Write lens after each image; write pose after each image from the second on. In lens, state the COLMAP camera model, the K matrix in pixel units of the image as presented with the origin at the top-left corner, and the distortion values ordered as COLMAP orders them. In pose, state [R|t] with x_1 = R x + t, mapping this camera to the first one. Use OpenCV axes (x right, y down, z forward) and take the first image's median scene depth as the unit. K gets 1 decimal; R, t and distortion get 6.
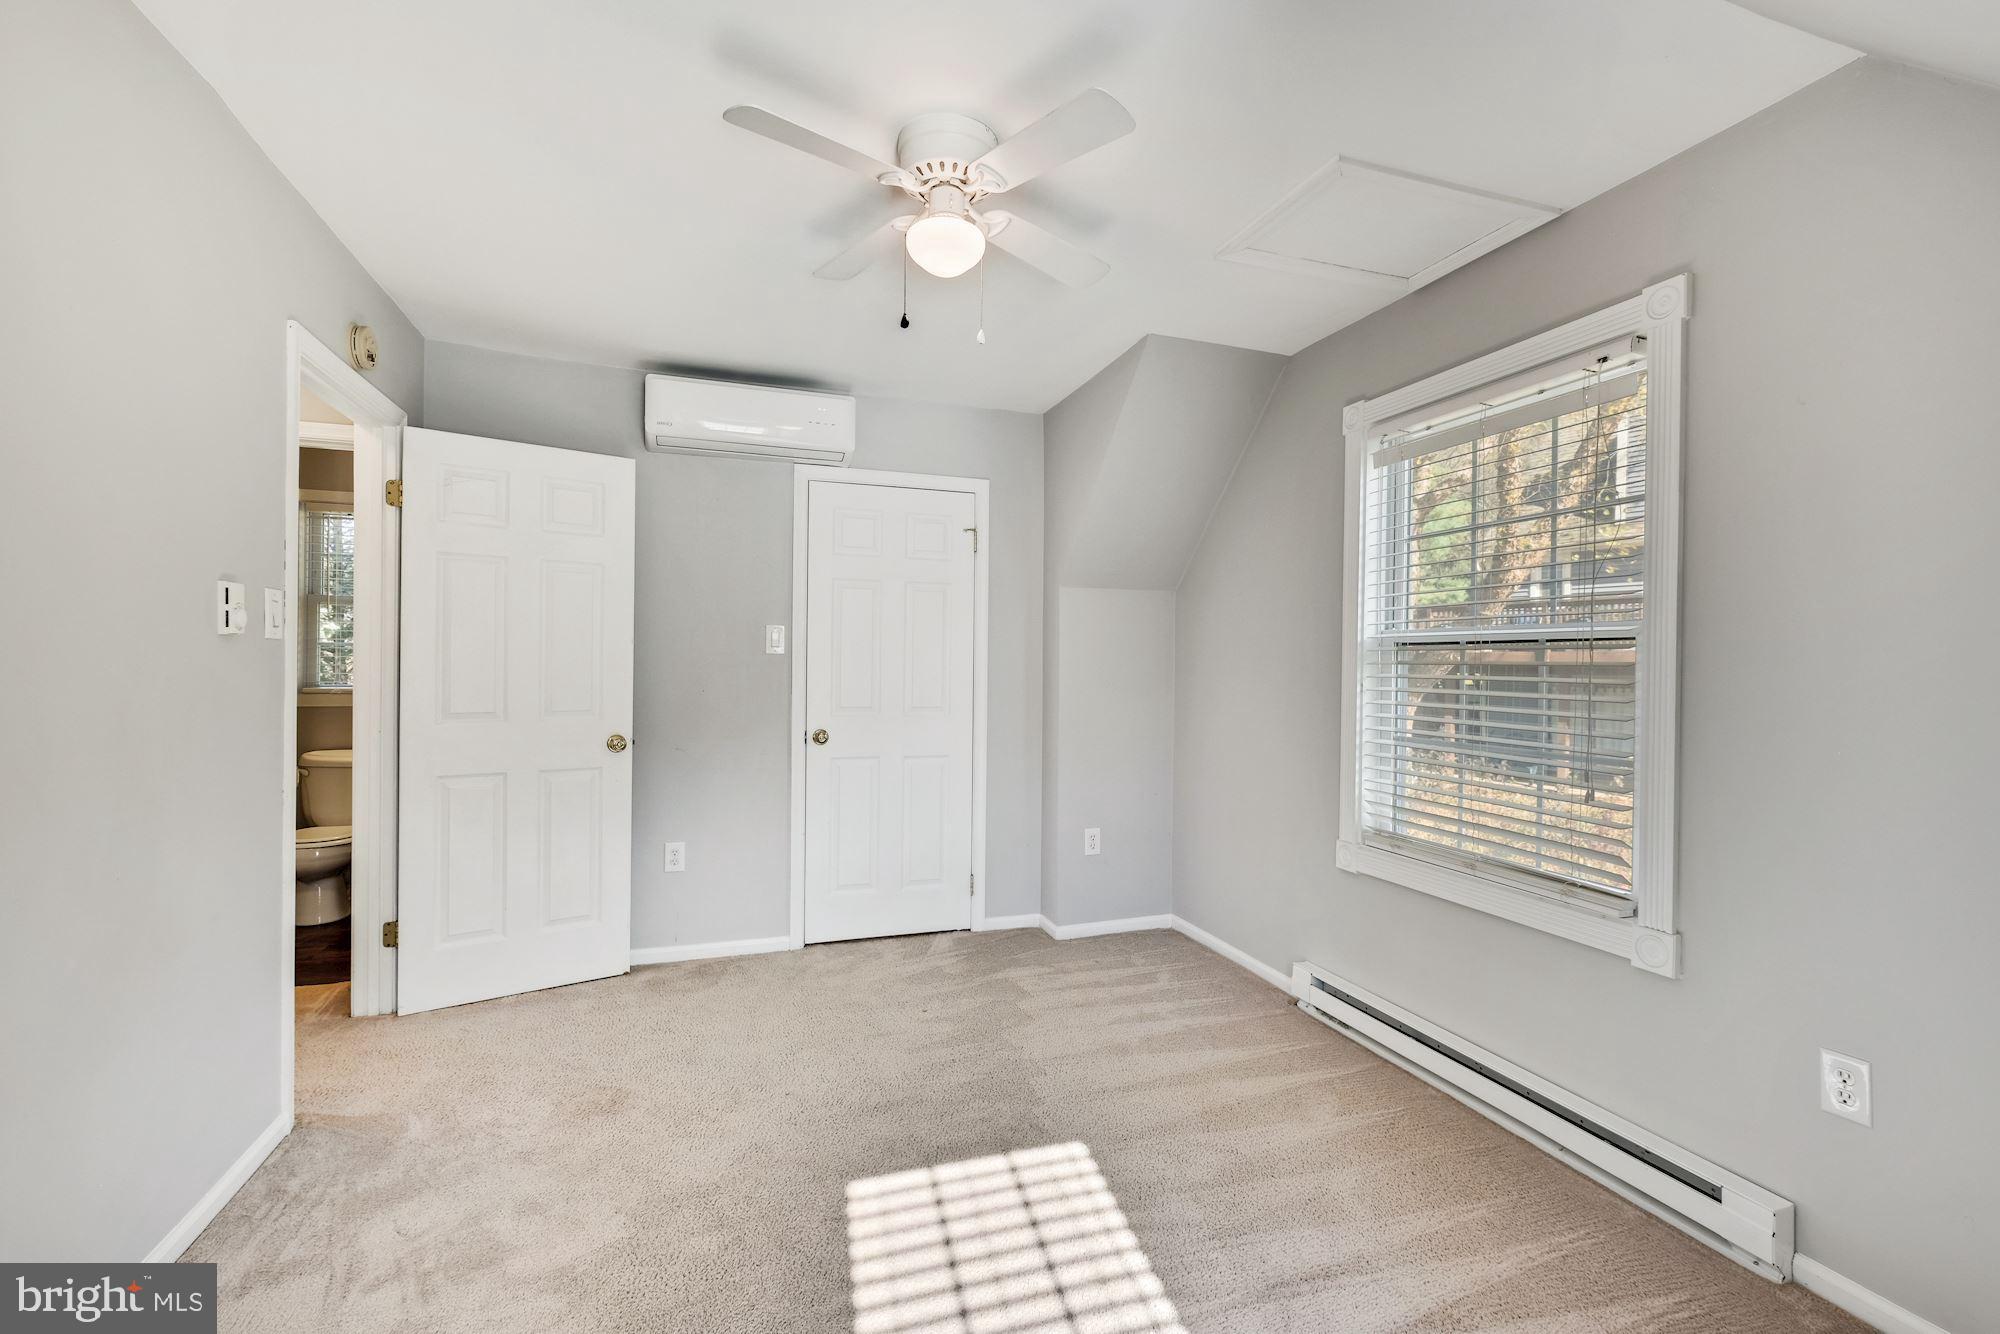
lens RADIAL K [[869.3, 0, 1000.7], [0, 869.3, 670.4], [0, 0, 1]] dist [-0.000573, -0.000524]
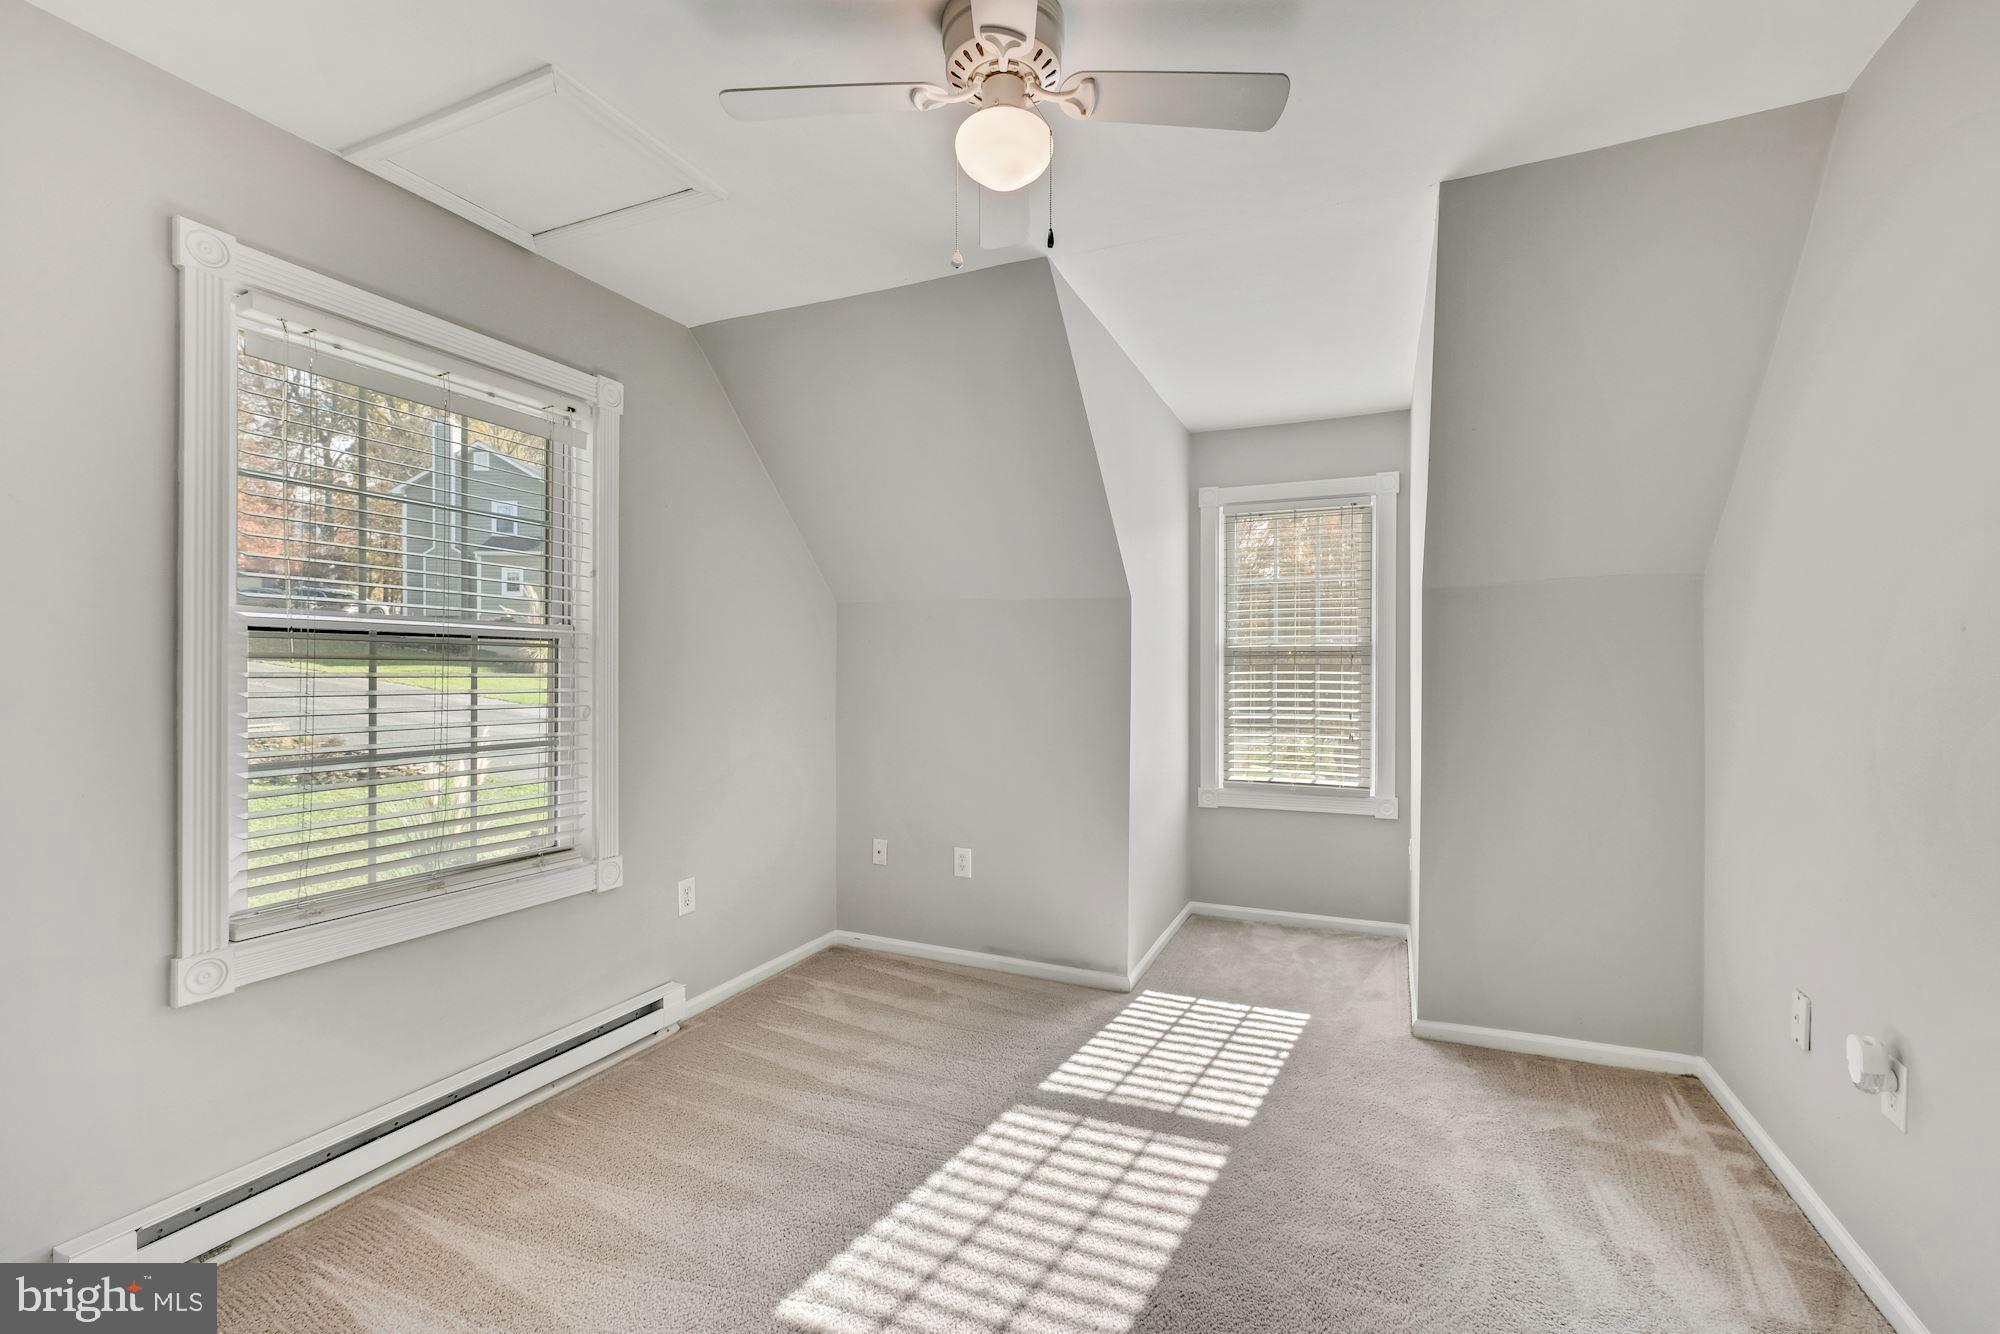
lens RADIAL K [[869.3, 0, 1000.7], [0, 869.3, 670.4], [0, 0, 1]] dist [-0.000573, -0.000524]
pose [[-0.738302, -0.008643, 0.674414, -0.555495], [-0.006764, 0.999962, 0.005410, -0.004939], [-0.674436, -0.000568, -0.738333, 1.454003]]
